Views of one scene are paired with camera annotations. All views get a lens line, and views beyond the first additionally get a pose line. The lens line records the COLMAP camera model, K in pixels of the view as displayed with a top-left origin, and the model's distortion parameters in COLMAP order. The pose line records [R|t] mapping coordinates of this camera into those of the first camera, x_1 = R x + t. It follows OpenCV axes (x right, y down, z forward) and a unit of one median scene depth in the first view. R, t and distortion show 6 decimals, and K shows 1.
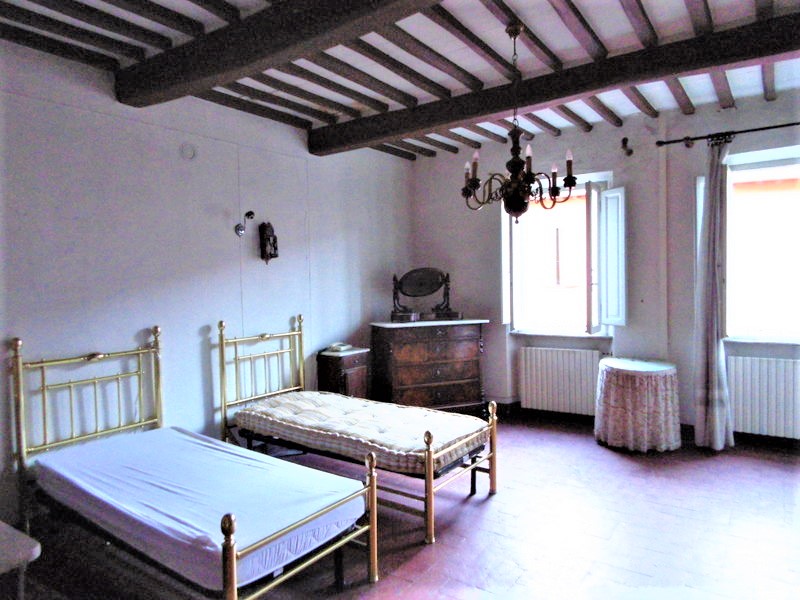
lens RADIAL K [[528.8, 0, 398.0], [0, 528.8, 300.0], [0, 0, 1]] dist [0.014381, -0.006202]
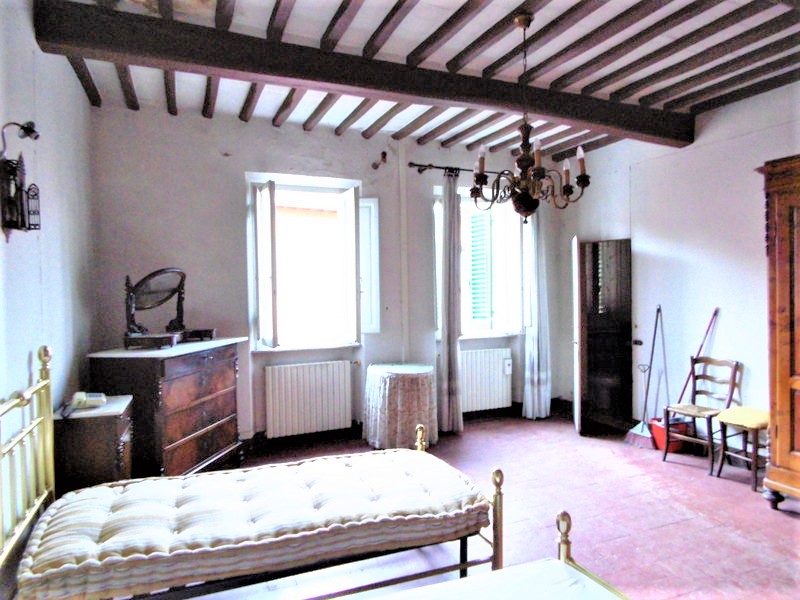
lens RADIAL K [[528.8, 0, 398.0], [0, 528.8, 300.0], [0, 0, 1]] dist [0.014381, -0.006202]
pose [[0.532070, -0.006315, 0.846677, -0.471364], [0.029850, 0.999490, -0.011304, -0.002428], [-0.846174, 0.031287, 0.531987, 0.467505]]
